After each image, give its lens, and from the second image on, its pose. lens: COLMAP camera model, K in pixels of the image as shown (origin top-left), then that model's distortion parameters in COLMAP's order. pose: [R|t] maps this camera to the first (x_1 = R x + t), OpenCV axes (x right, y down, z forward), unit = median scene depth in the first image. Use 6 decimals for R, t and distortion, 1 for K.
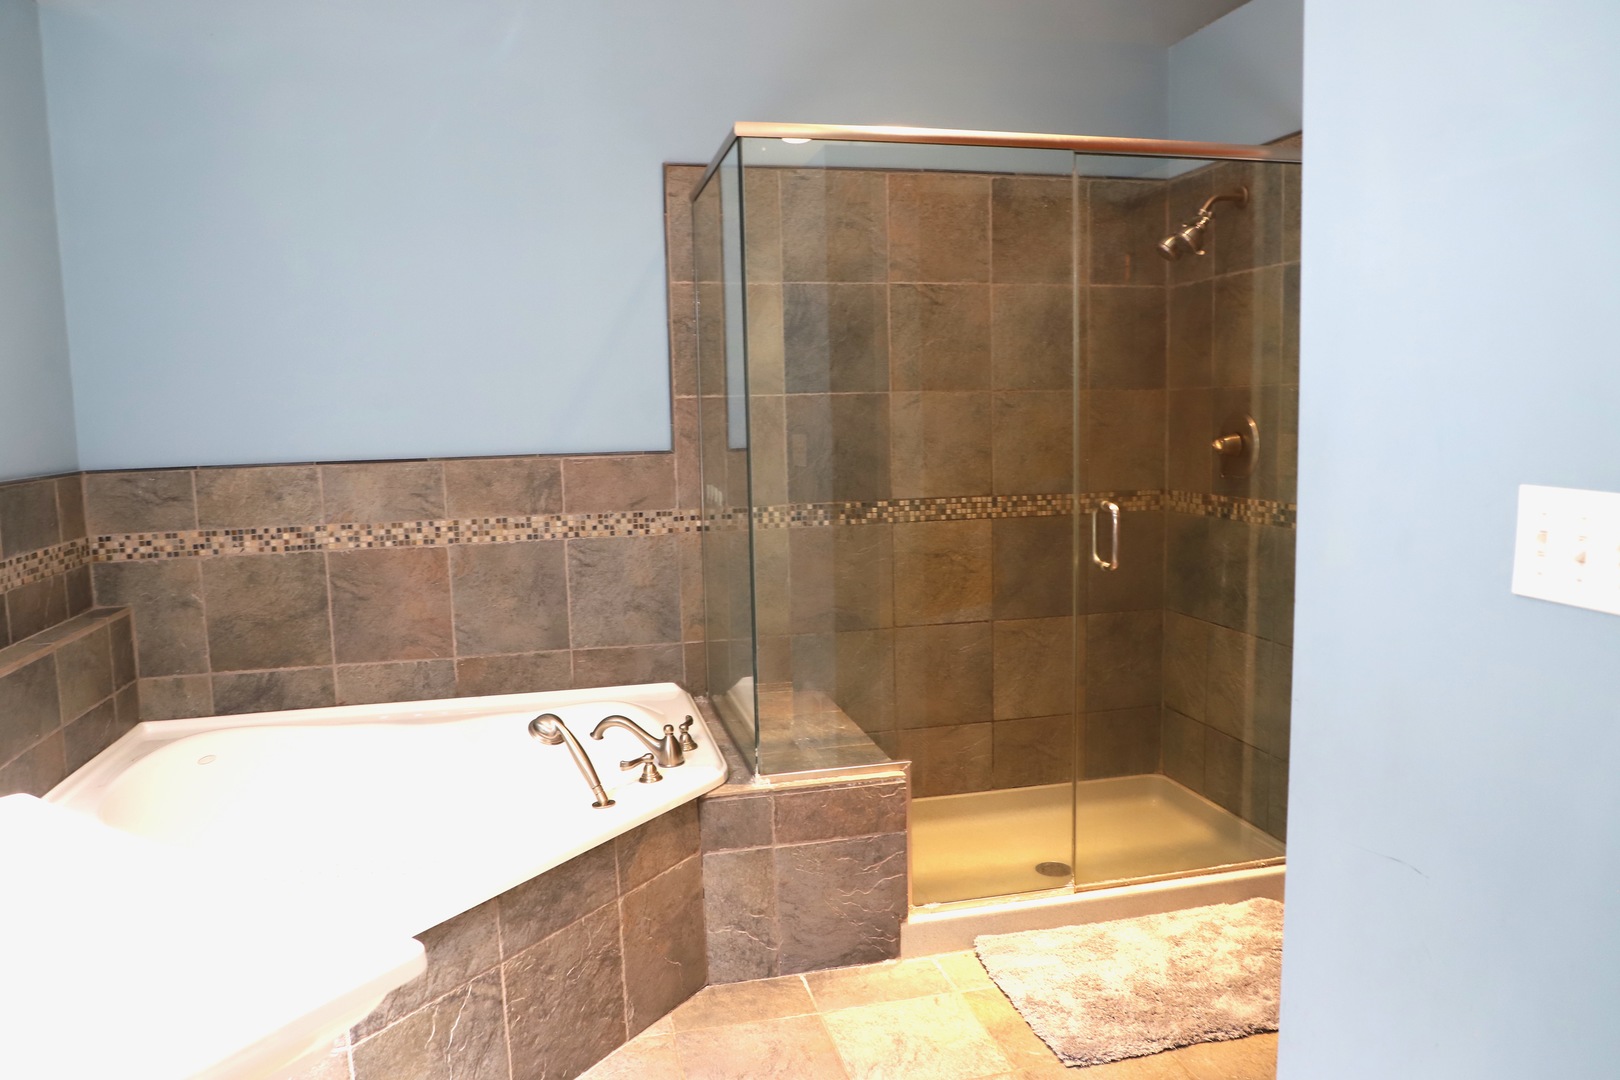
lens RADIAL K [[1140.0, 0, 809.3], [0, 1140.0, 536.3], [0, 0, 1]] dist [-0.001443, 0.002548]
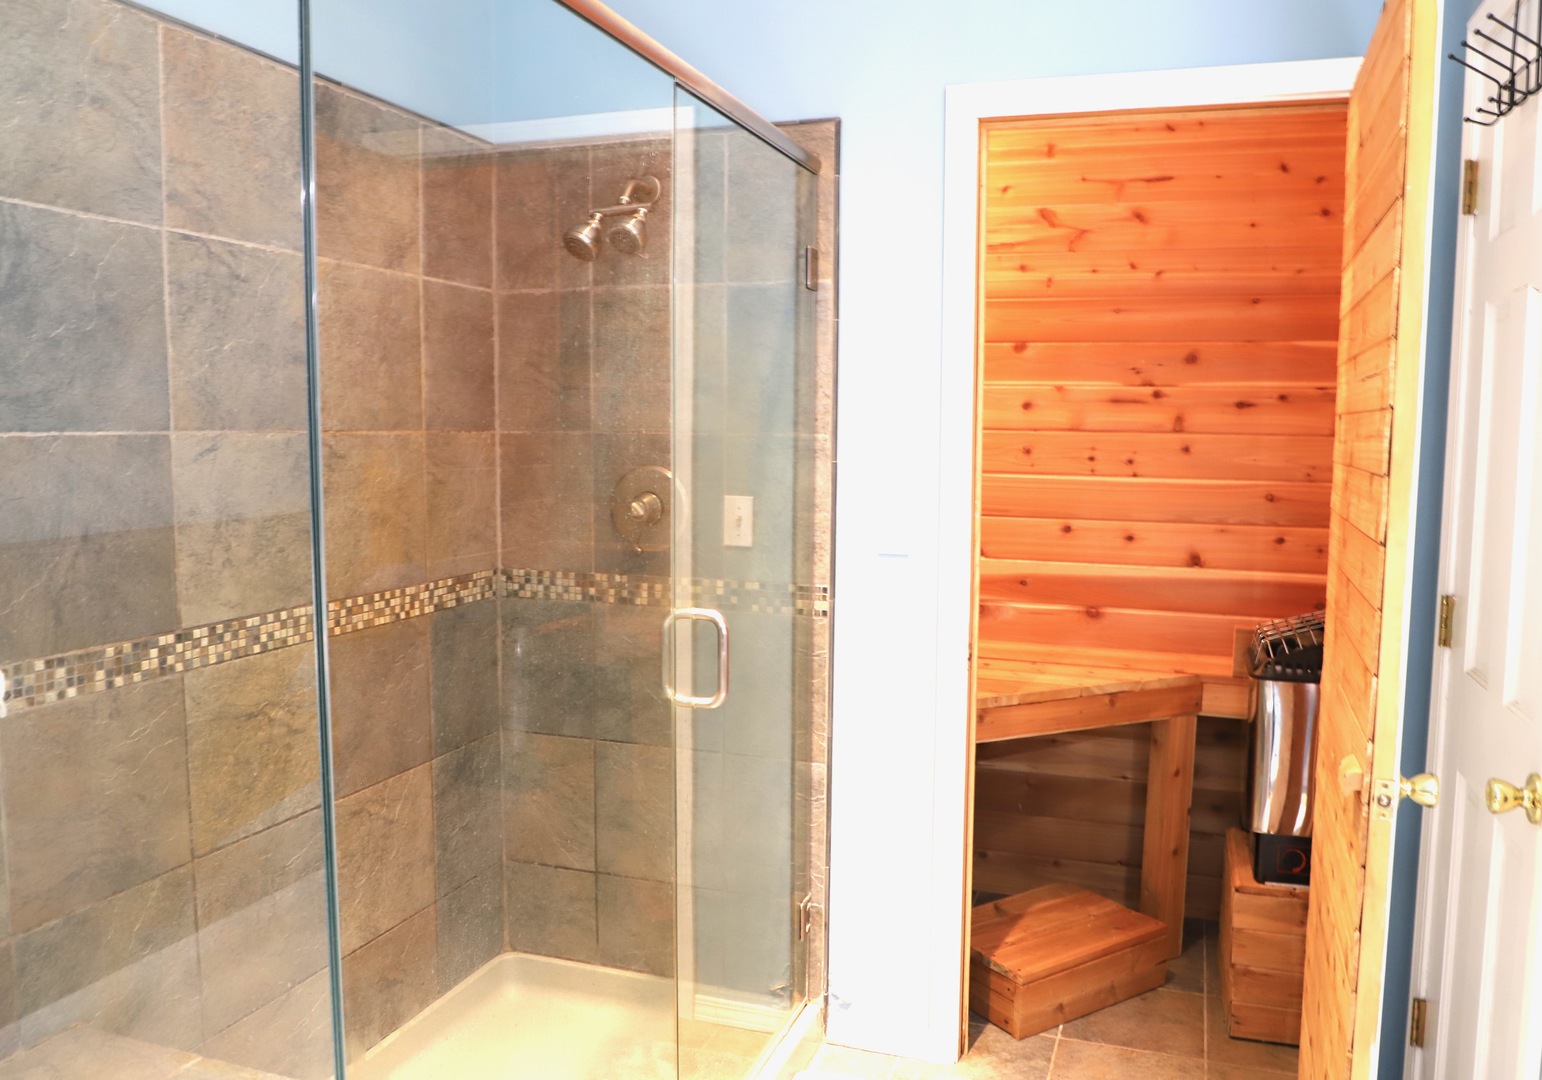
lens RADIAL K [[1189.5, 0, 774.3], [0, 1189.5, 550.1], [0, 0, 1]] dist [-0.045613, 0.023207]
pose [[0.547773, -0.065965, 0.834022, -0.236717], [0.075275, 0.996729, 0.029395, -0.064928], [-0.833234, 0.046679, 0.550947, 0.454001]]
